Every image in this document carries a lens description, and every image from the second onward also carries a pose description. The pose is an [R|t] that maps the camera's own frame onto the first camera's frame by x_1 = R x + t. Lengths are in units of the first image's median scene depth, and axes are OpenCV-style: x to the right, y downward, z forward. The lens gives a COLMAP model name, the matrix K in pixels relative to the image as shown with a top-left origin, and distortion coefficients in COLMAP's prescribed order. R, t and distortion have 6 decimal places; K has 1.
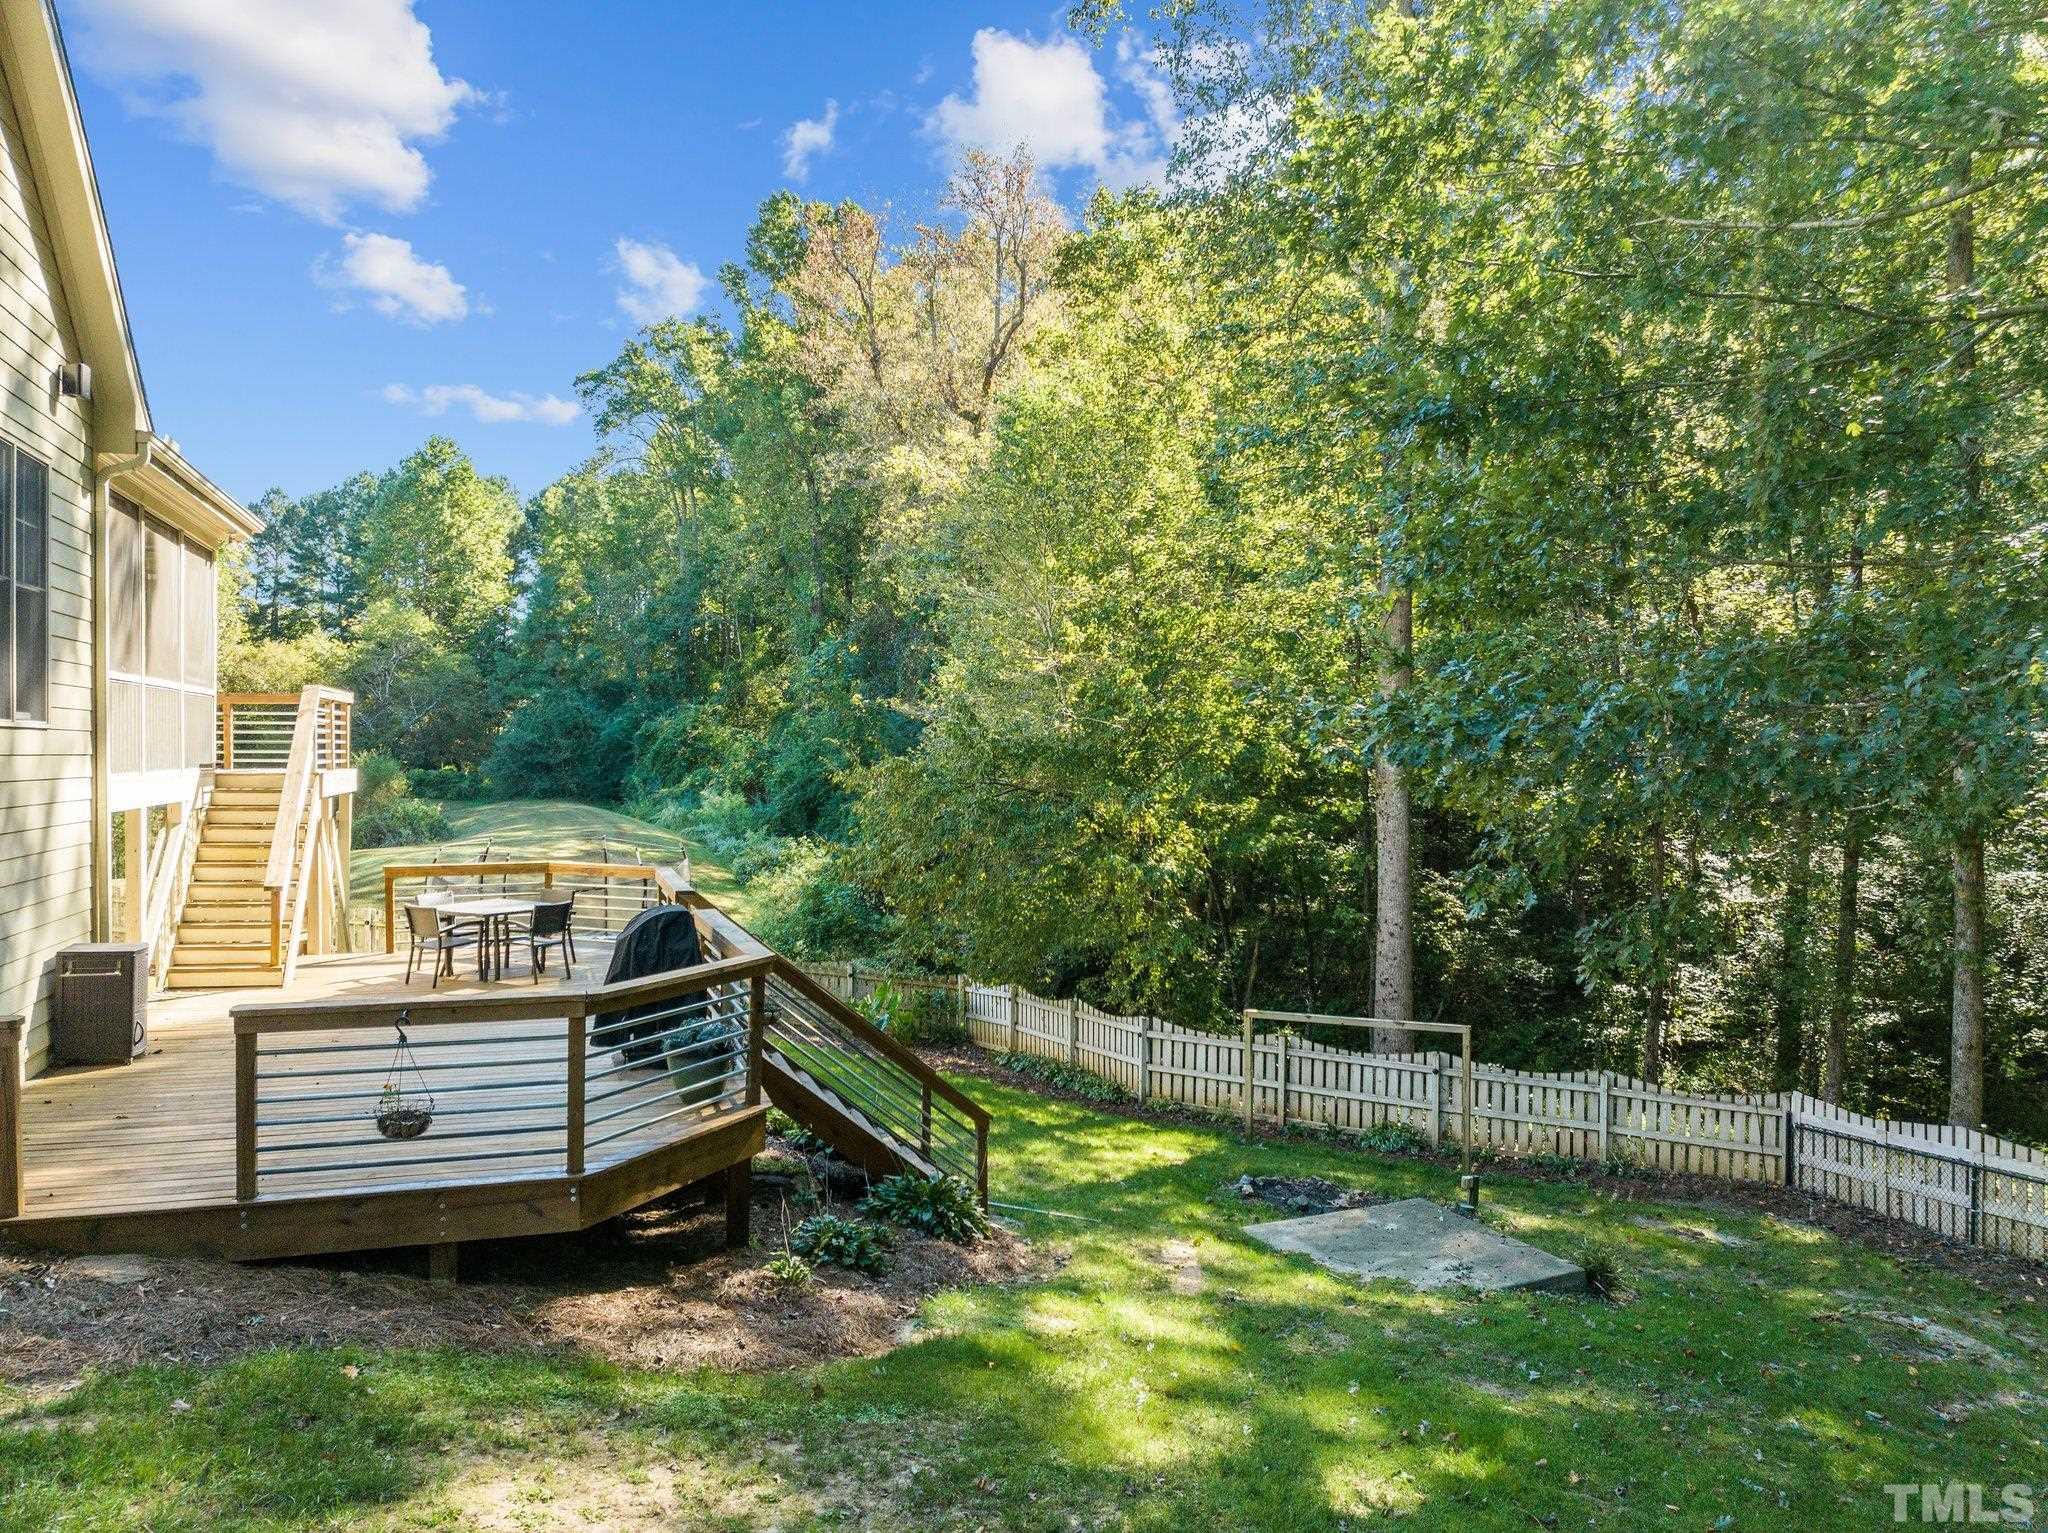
lens RADIAL K [[1441.7, 0, 1023.5], [0, 1441.7, 759.5], [0, 0, 1]] dist [-0.001005, -0.001192]
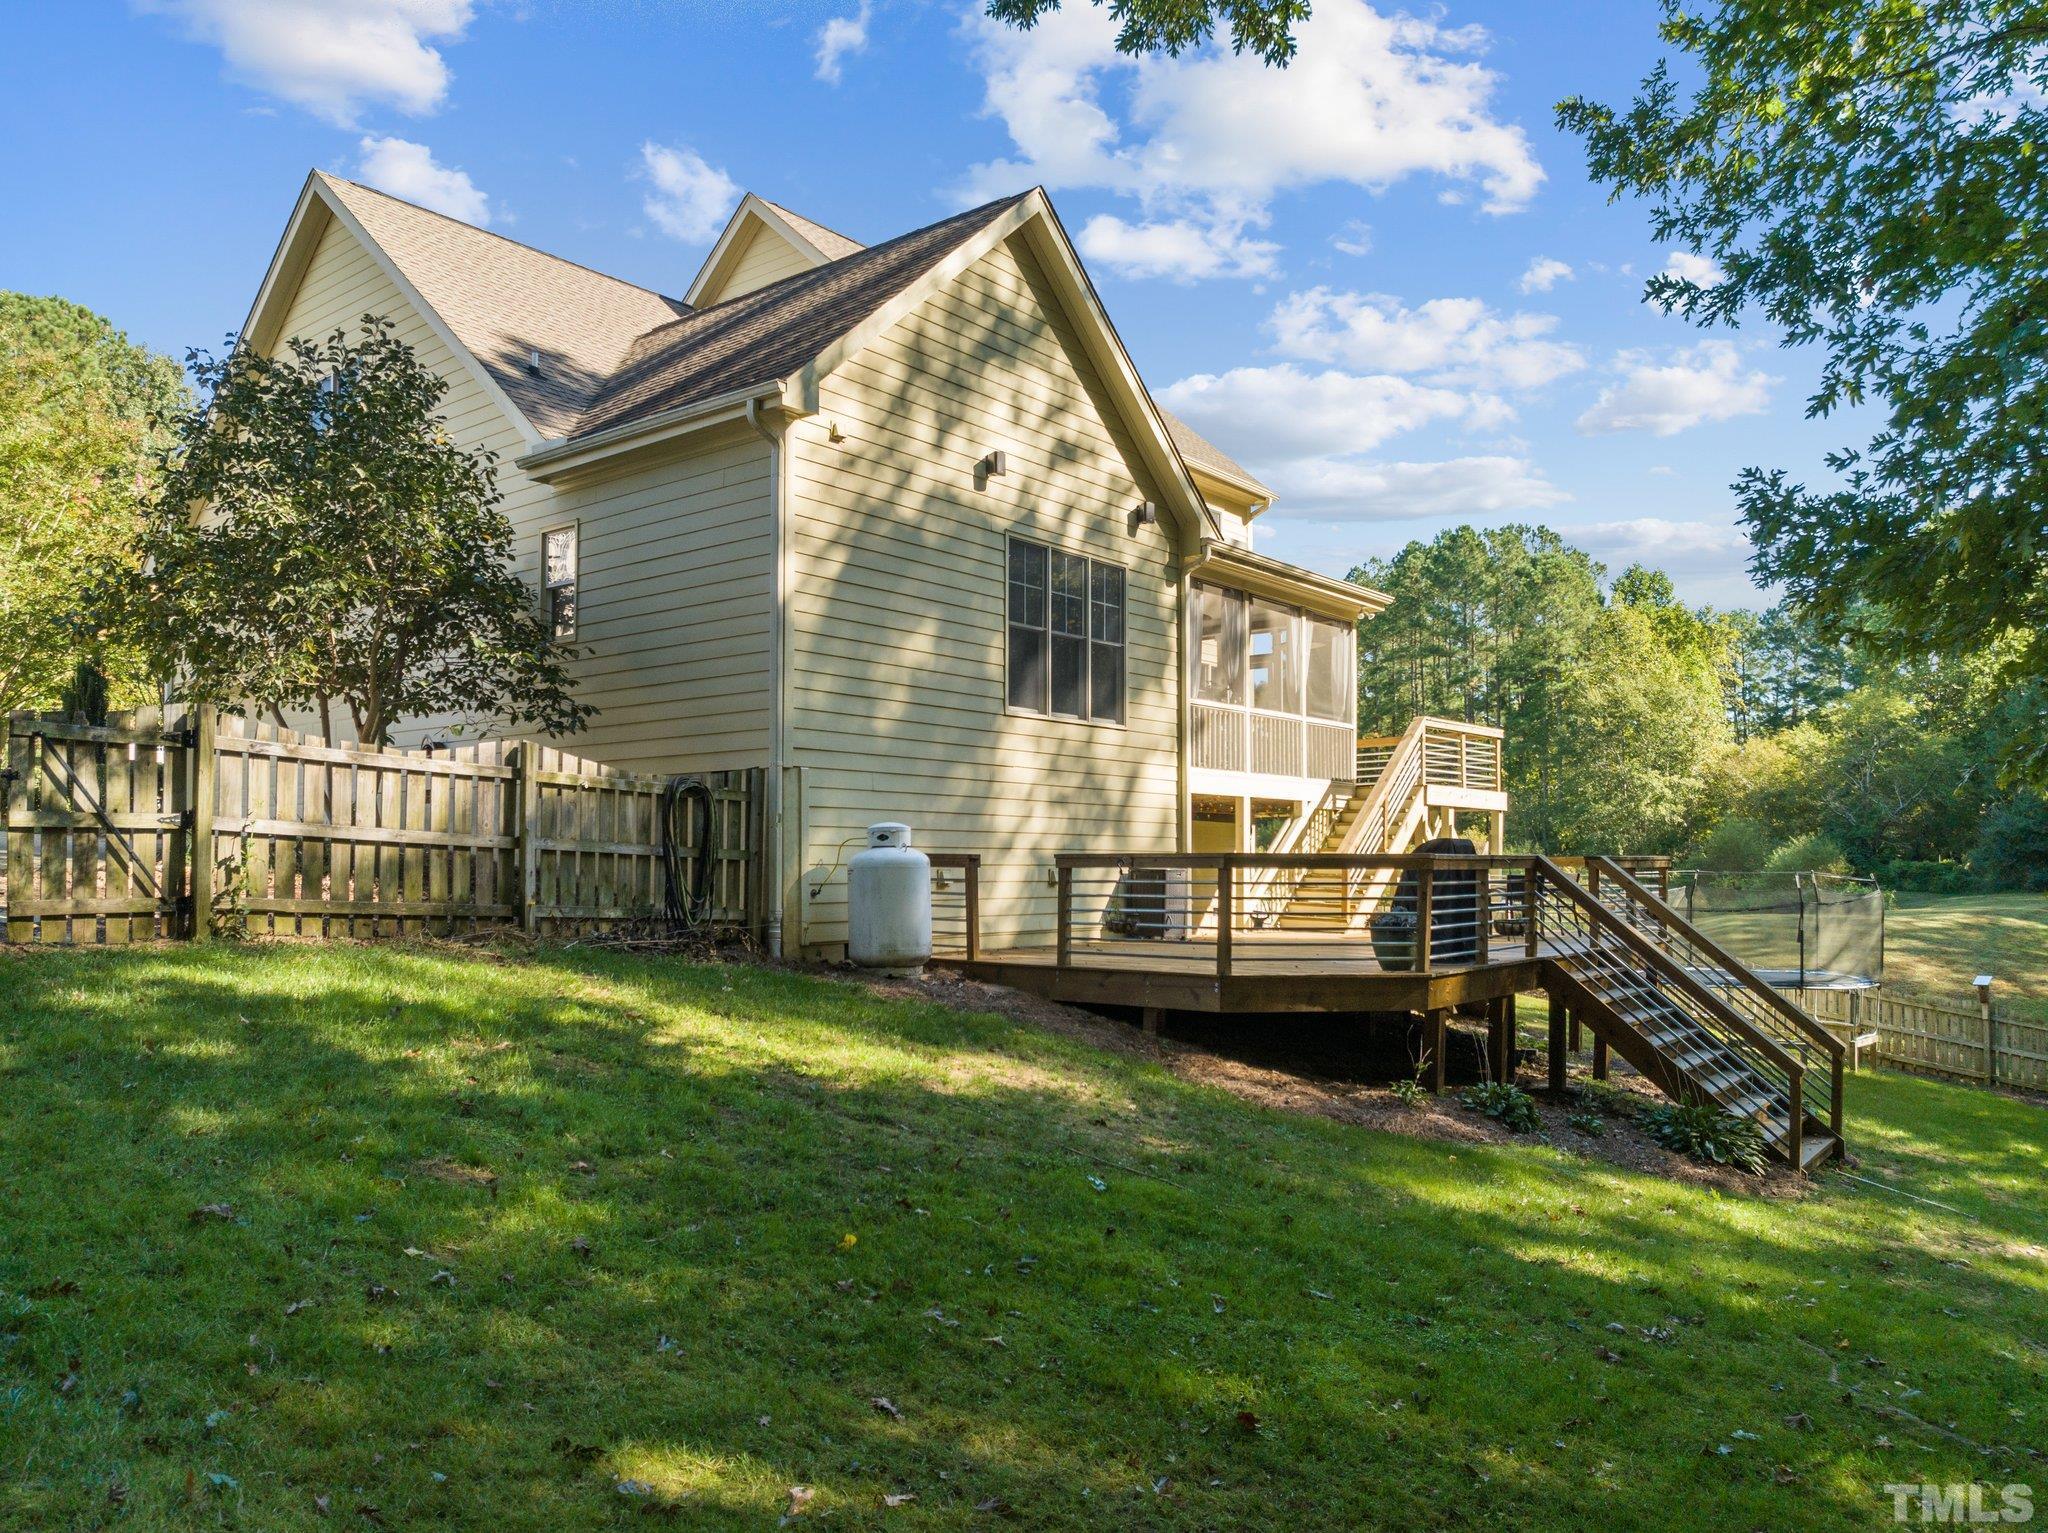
lens RADIAL K [[1441.7, 0, 1023.4], [0, 1441.7, 775.4], [0, 0, 1]] dist [-0.001005, -0.001192]
pose [[0.564333, -0.051435, -0.823943, 0.529112], [0.002024, 0.998140, -0.060923, 0.115470], [0.825545, 0.032713, 0.563388, -0.002346]]
